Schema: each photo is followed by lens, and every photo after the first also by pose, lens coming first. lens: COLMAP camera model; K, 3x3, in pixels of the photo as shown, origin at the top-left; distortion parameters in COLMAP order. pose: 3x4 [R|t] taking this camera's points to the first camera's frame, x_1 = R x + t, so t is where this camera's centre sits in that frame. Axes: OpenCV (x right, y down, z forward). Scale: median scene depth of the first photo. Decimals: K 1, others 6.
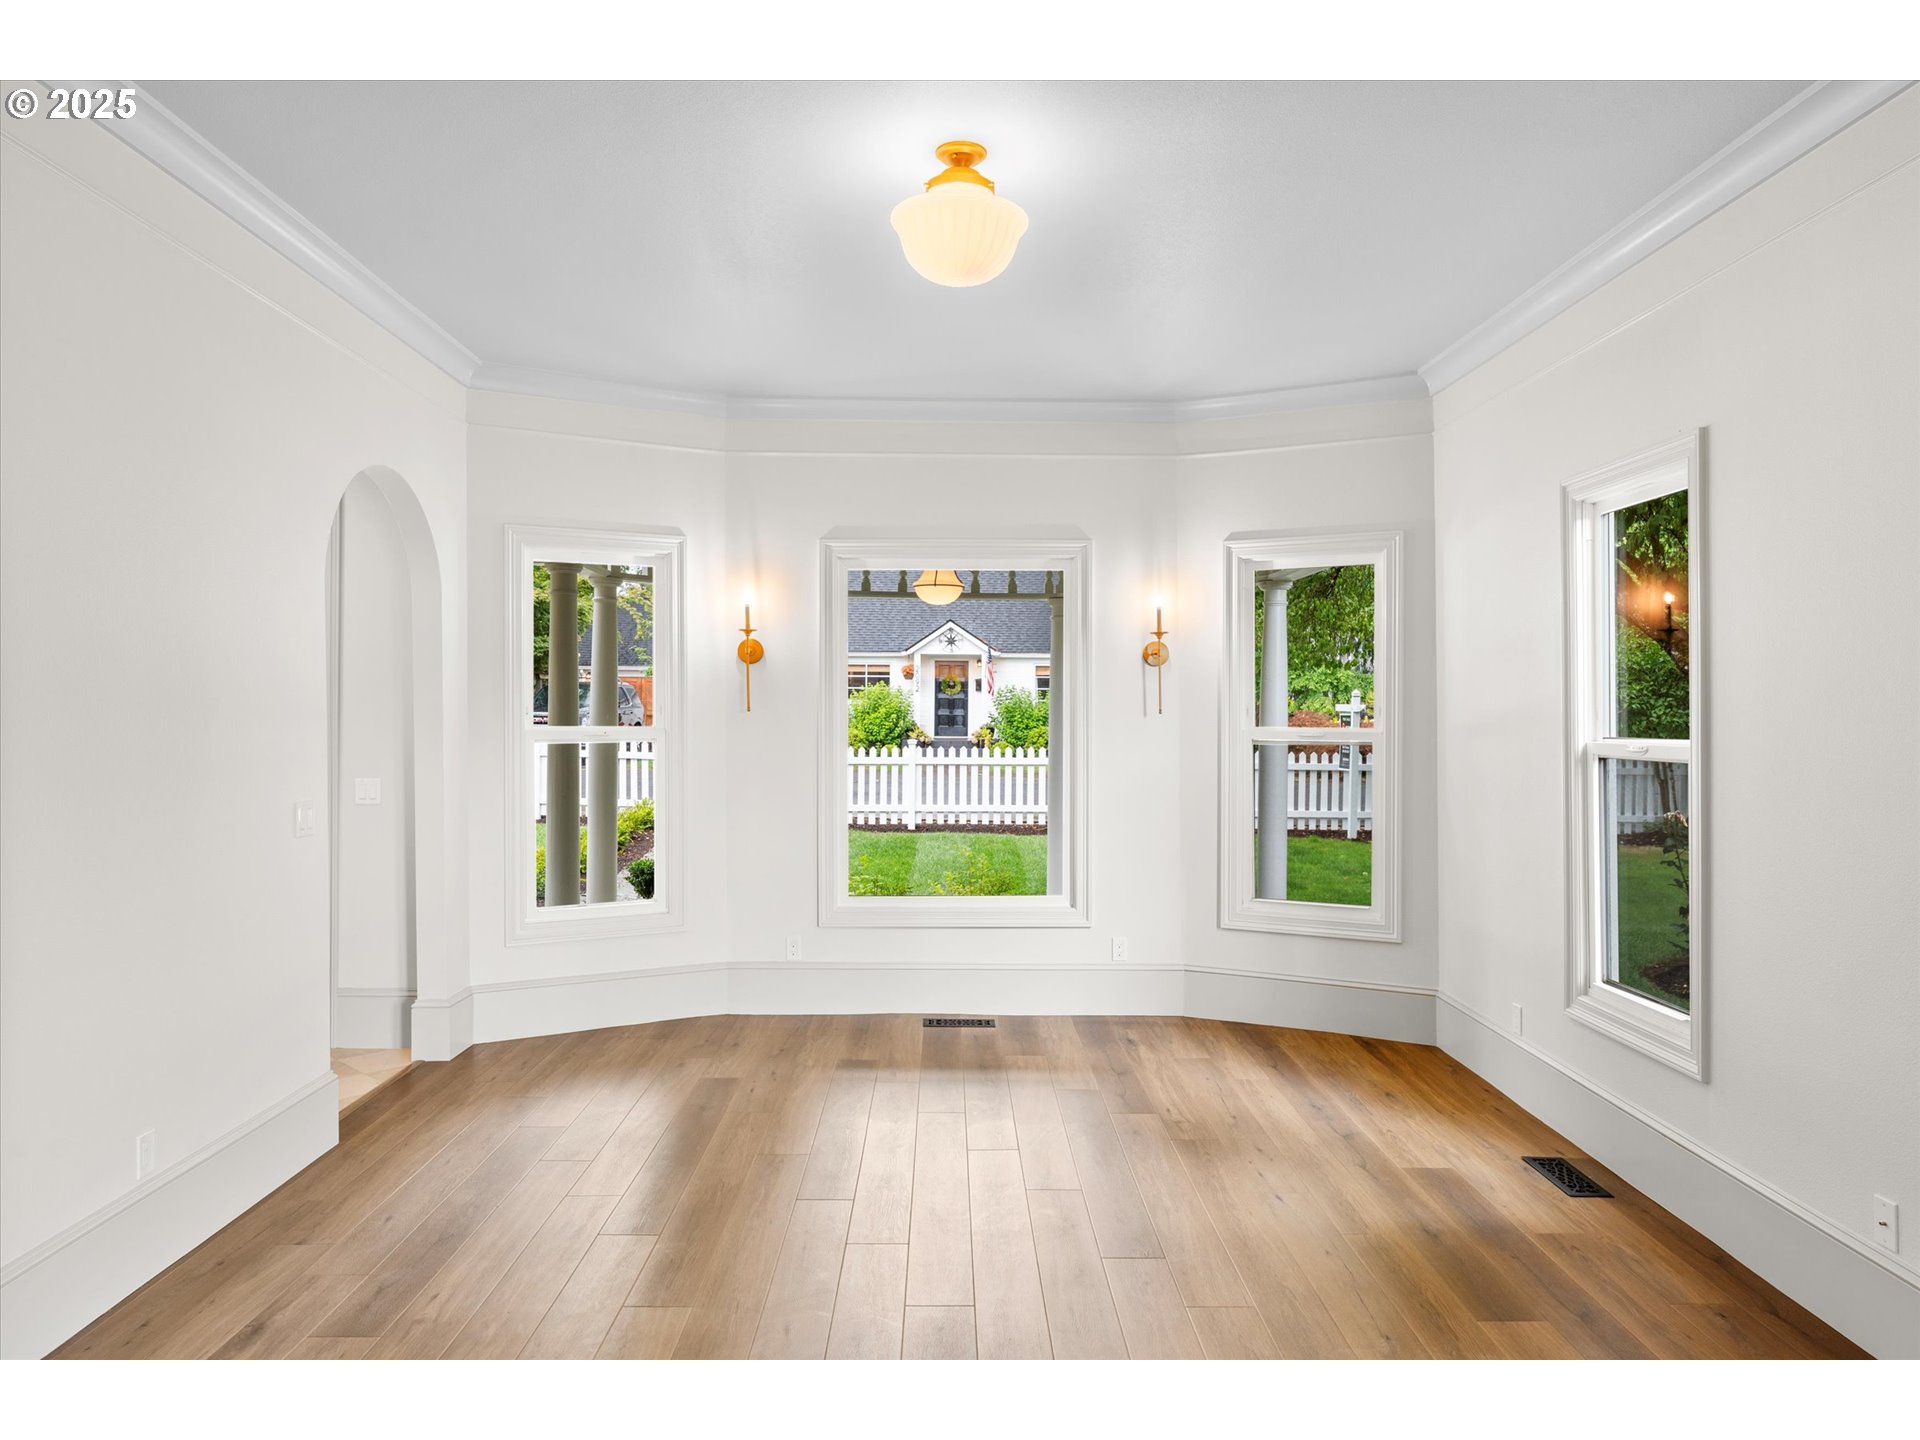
lens RADIAL K [[1219.8, 0, 960.0], [0, 1219.8, 720.0], [0, 0, 1]] dist [0.000298, 0.005874]
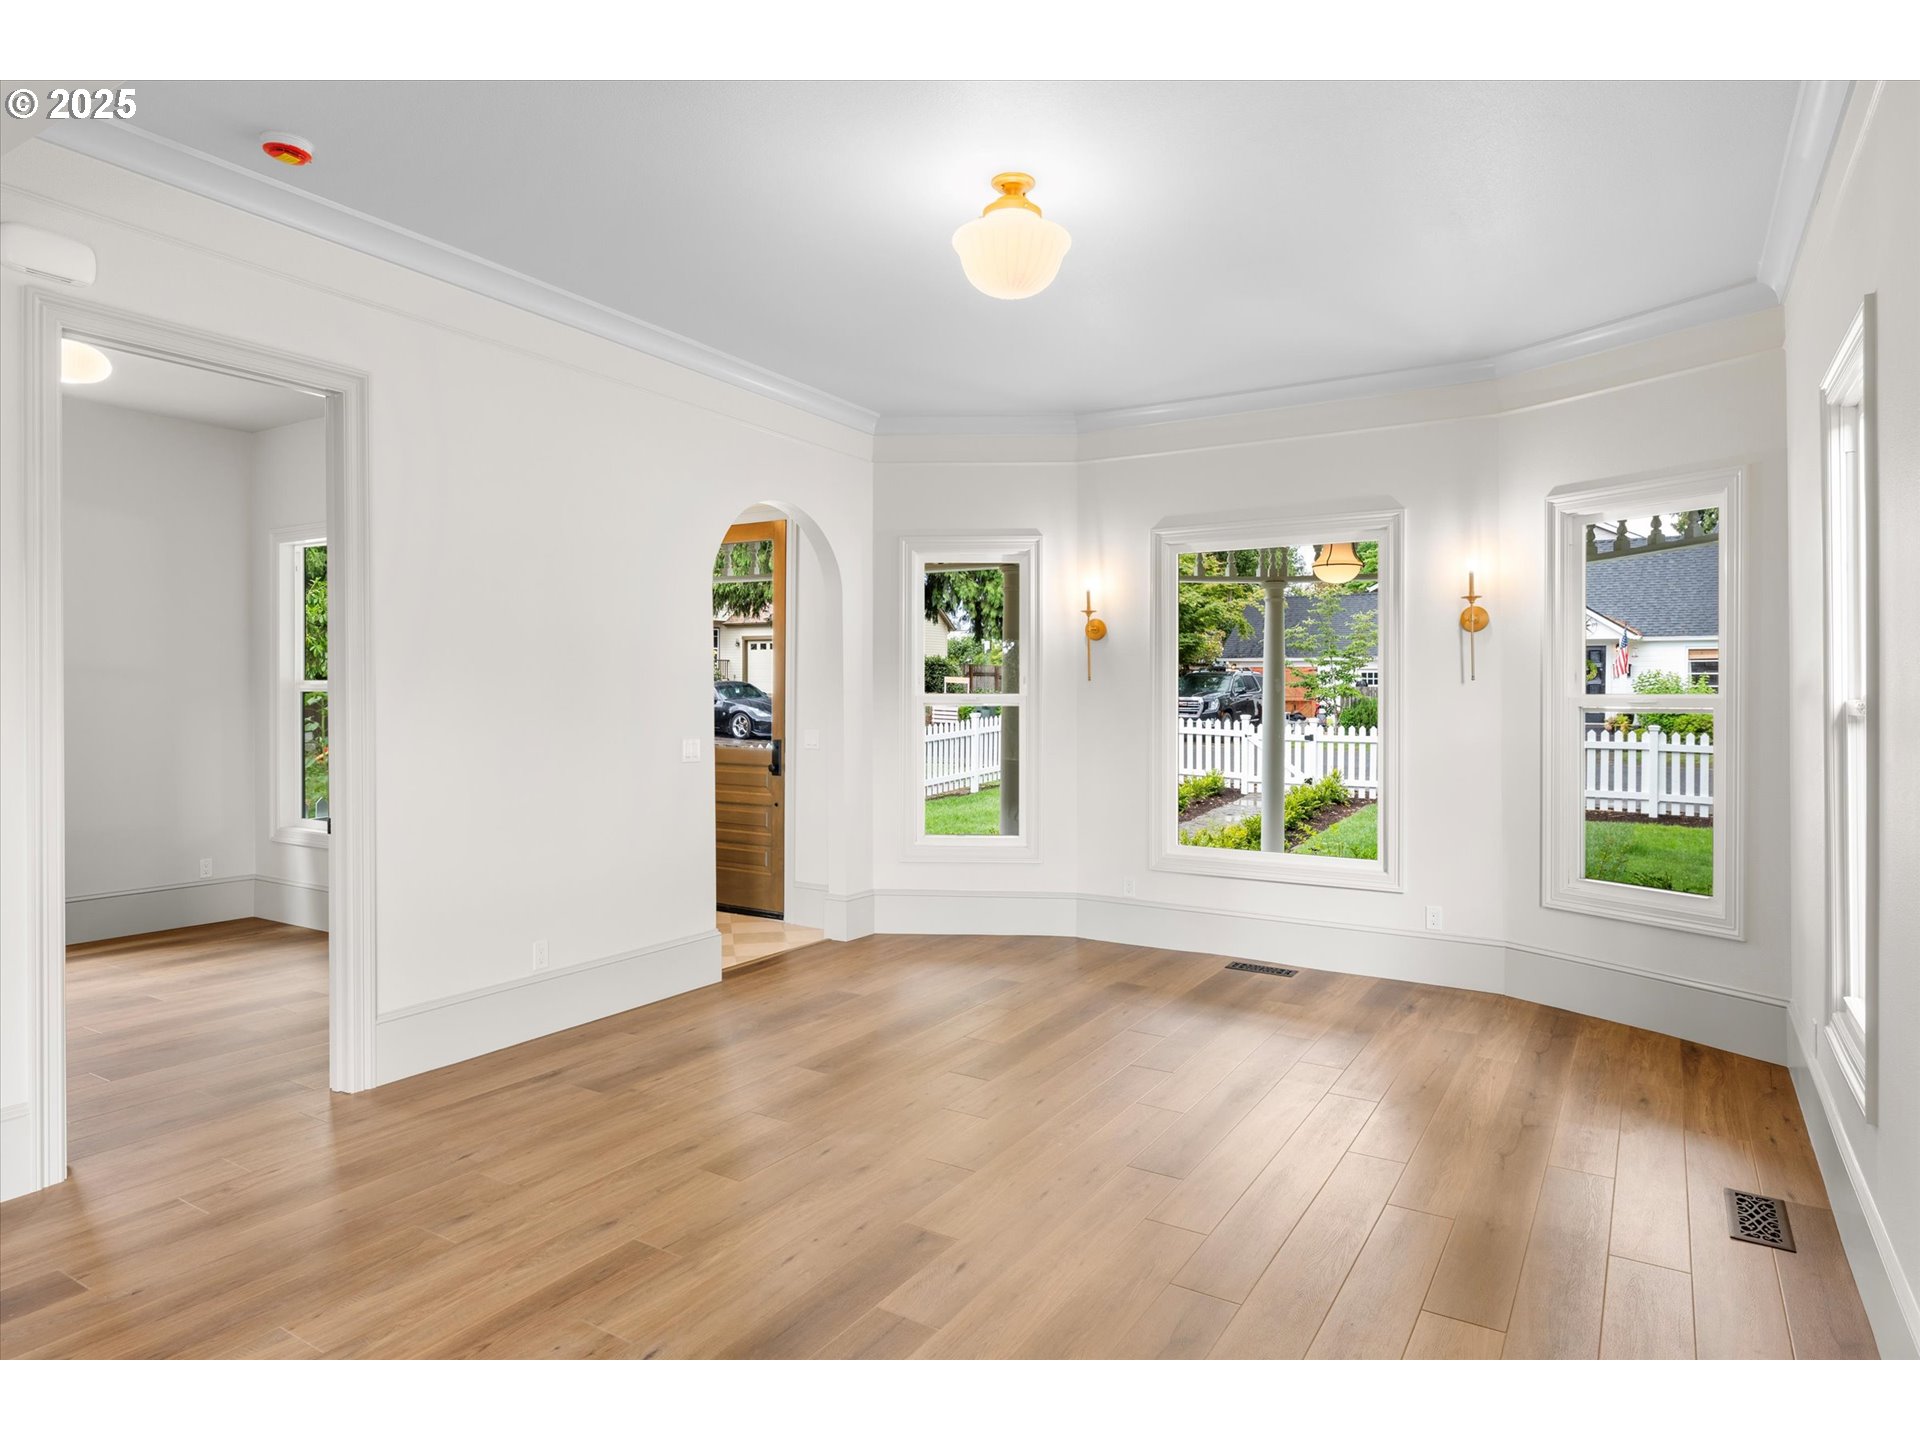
lens RADIAL K [[1071.6, 0, 963.1], [0, 1071.6, 705.6], [0, 0, 1]] dist [0.002315, 0.000645]
pose [[0.853454, 0.005993, -0.521134, 0.263023], [-0.005848, 0.999981, 0.001922, 0.015869], [0.521136, 0.001407, 0.853472, 0.057527]]
